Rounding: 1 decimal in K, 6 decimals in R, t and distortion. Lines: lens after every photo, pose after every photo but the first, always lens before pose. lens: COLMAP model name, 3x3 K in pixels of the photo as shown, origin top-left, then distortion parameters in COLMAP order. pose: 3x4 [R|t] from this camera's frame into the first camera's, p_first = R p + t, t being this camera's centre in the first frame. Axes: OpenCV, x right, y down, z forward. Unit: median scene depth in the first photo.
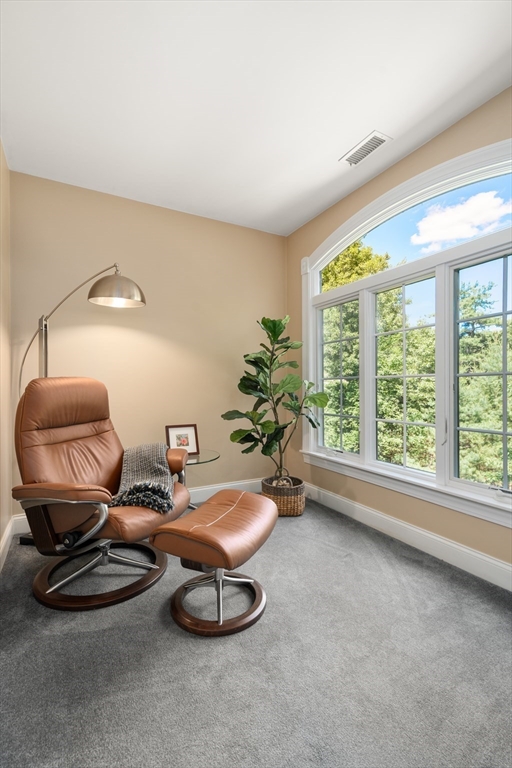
lens RADIAL K [[351.2, 0, 256.0], [0, 351.2, 384.0], [0, 0, 1]] dist [-0.002623, -0.000571]
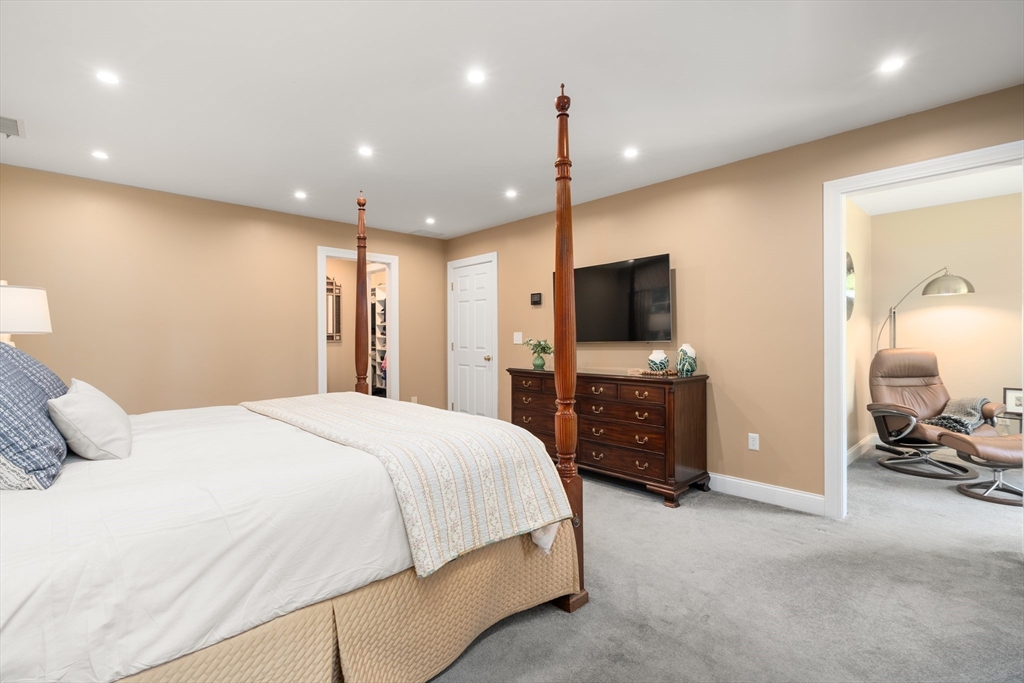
lens RADIAL K [[468.2, 0, 512.0], [0, 468.2, 341.5], [0, 0, 1]] dist [-0.002623, -0.000571]
pose [[0.264778, 0.007987, -0.964276, 1.053375], [0.008069, 0.999912, 0.010498, -0.085880], [0.964276, -0.010560, 0.264690, -1.305968]]
